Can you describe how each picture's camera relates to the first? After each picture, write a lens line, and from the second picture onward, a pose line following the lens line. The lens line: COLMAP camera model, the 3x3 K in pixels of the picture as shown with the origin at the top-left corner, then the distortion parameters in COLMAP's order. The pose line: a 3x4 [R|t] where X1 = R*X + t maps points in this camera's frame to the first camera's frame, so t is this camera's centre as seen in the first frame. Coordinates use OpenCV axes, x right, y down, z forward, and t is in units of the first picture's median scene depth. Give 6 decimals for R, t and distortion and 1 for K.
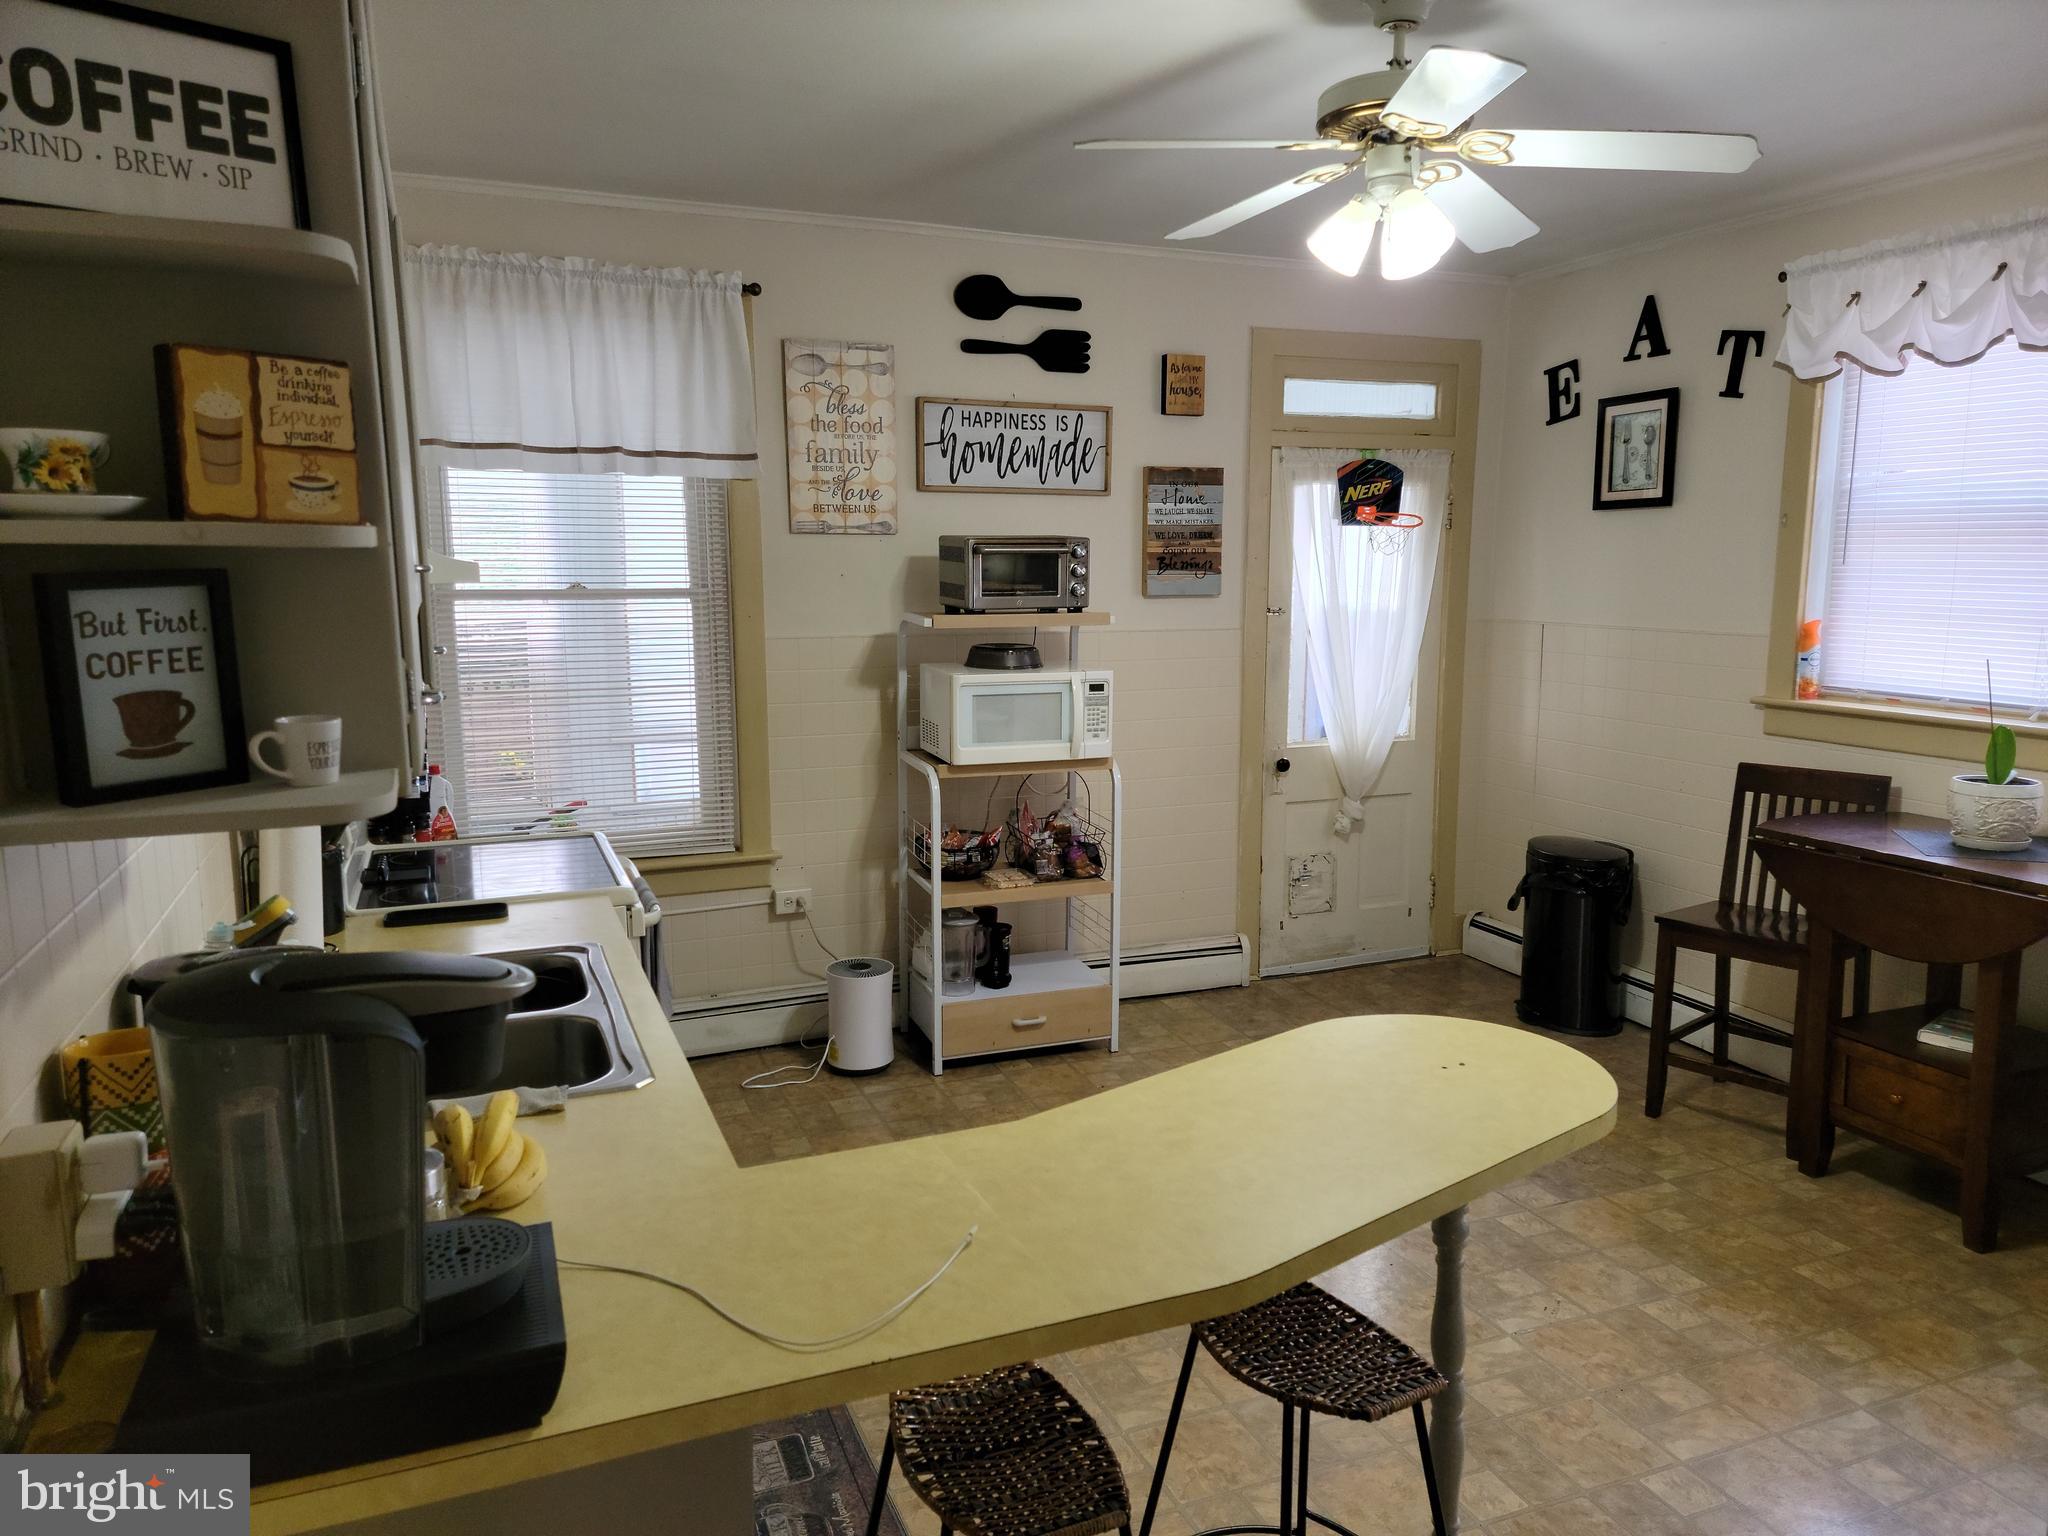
lens RADIAL K [[1415.5, 0, 1052.4], [0, 1415.5, 770.1], [0, 0, 1]] dist [0.103186, -0.098523]
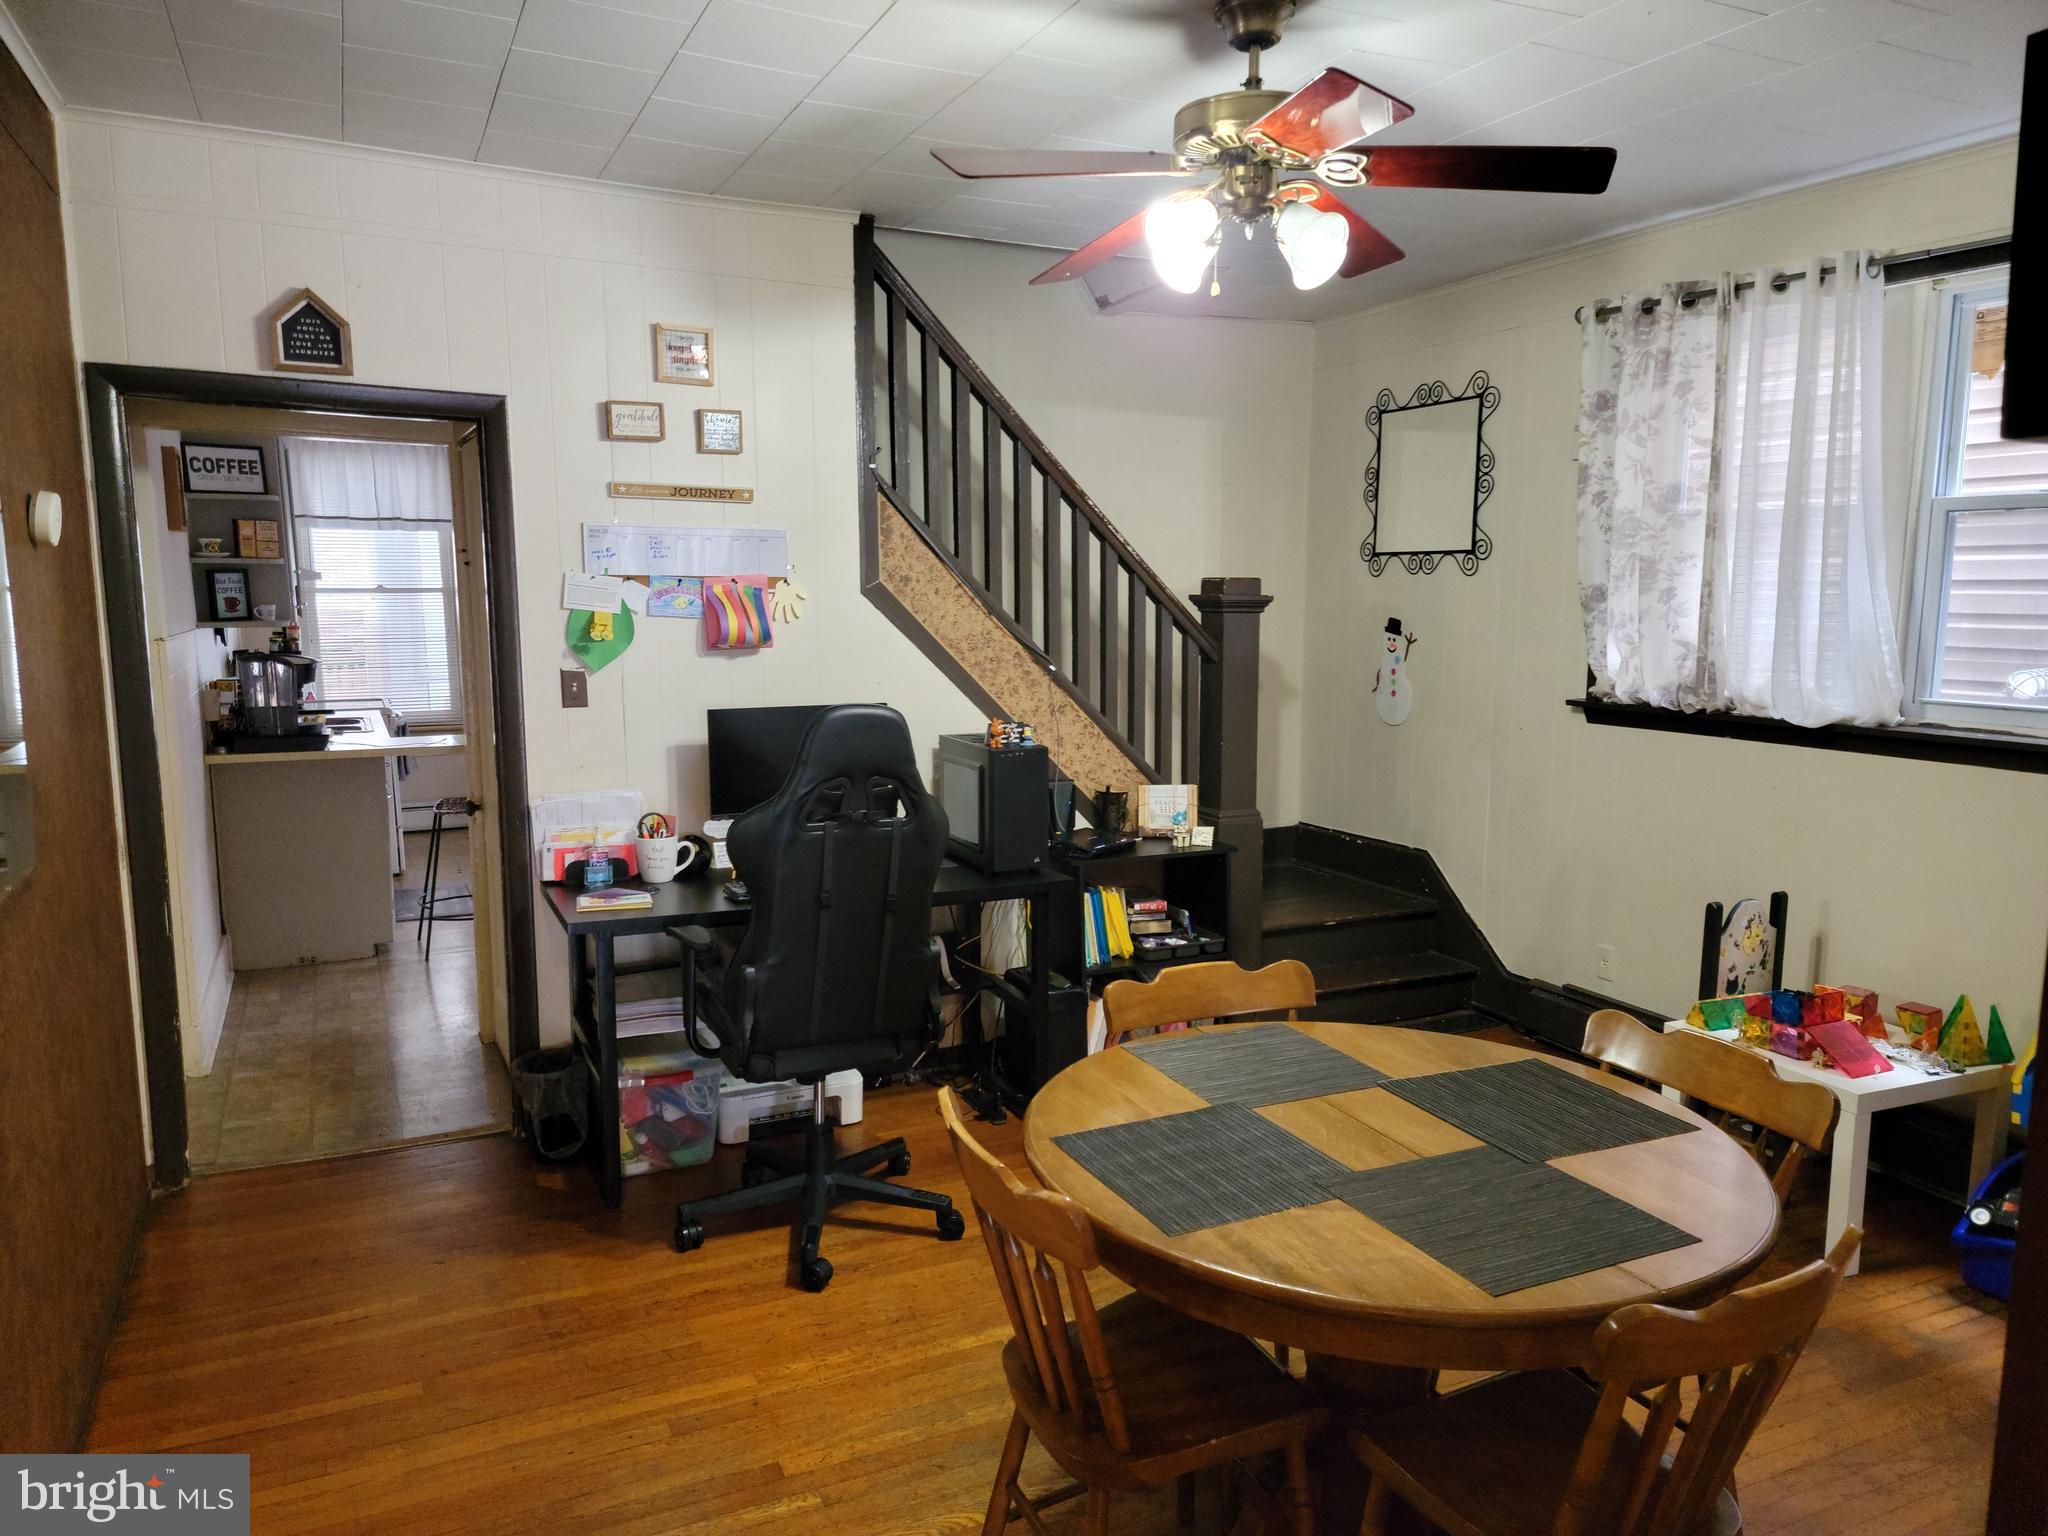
lens RADIAL K [[1415.5, 0, 1052.4], [0, 1415.5, 770.1], [0, 0, 1]] dist [0.103186, -0.098523]
pose [[0.998031, -0.016037, 0.060642, 1.545735], [0.016963, 0.999747, -0.014793, 0.563323], [-0.060389, 0.015792, 0.998050, -3.432659]]
